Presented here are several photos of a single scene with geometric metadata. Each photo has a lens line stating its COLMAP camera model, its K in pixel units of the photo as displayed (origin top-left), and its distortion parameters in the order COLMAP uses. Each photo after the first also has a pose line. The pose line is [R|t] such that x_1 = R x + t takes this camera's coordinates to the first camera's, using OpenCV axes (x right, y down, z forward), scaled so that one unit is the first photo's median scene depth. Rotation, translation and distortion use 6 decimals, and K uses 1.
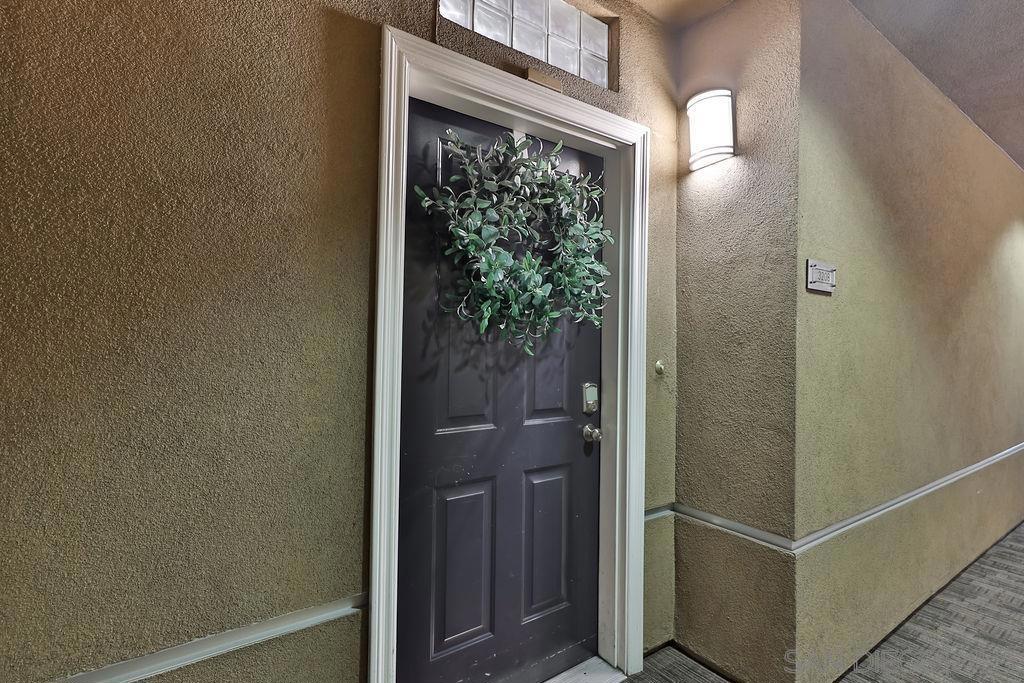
lens RADIAL K [[496.1, 0, 512.3], [0, 496.1, 339.0], [0, 0, 1]] dist [-0.034769, 0.005558]
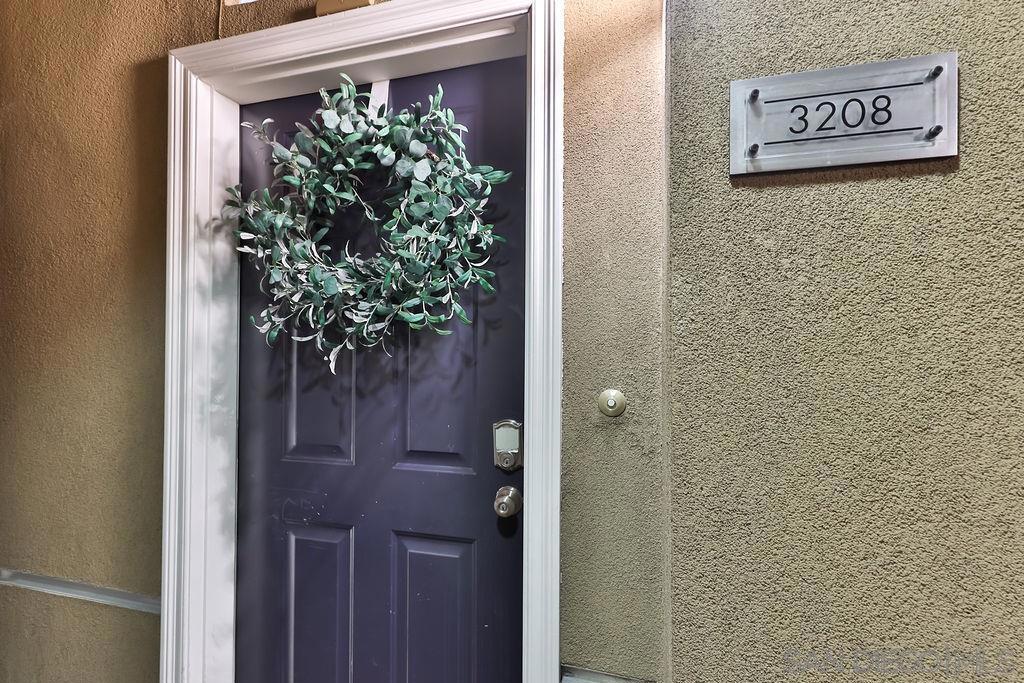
lens RADIAL K [[496.1, 0, 512.3], [0, 496.1, 339.0], [0, 0, 1]] dist [-0.034769, 0.005558]
pose [[0.631197, -0.024196, -0.775245, 0.698552], [0.019144, 0.999695, -0.015614, -0.005064], [0.775386, -0.004986, 0.631468, 0.658461]]
